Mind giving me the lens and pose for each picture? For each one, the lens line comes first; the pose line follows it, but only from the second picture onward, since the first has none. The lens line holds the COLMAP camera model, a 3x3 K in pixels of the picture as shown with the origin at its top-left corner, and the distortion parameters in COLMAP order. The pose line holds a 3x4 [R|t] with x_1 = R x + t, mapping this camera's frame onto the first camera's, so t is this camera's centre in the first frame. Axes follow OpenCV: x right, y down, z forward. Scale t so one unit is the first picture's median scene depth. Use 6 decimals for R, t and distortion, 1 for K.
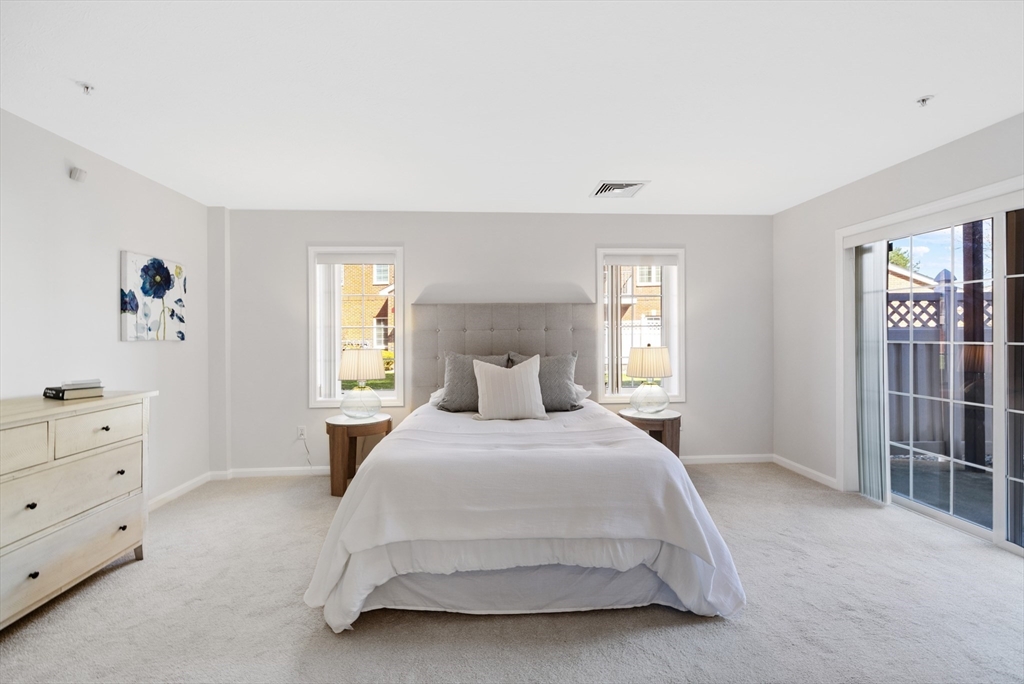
lens RADIAL K [[445.4, 0, 507.0], [0, 445.4, 339.7], [0, 0, 1]] dist [0.001354, -0.000506]
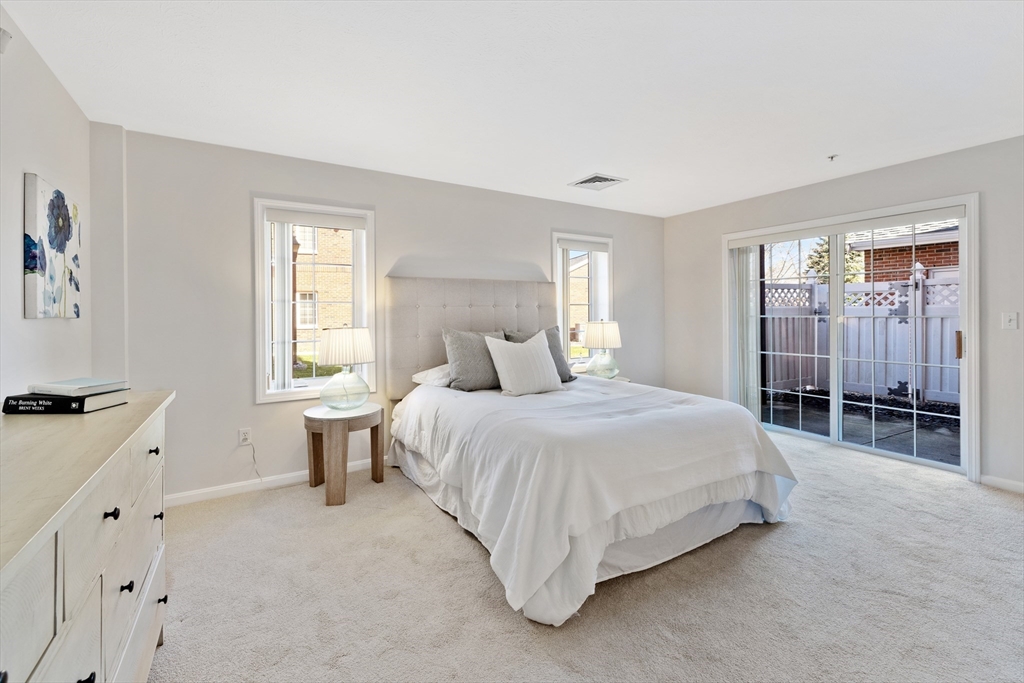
lens RADIAL K [[445.4, 0, 502.6], [0, 445.4, 317.6], [0, 0, 1]] dist [0.001354, -0.000506]
pose [[0.880085, -0.003767, 0.474801, -0.525590], [0.004895, 0.999987, -0.001140, 0.005322], [-0.474790, 0.003327, 0.880093, 0.128658]]
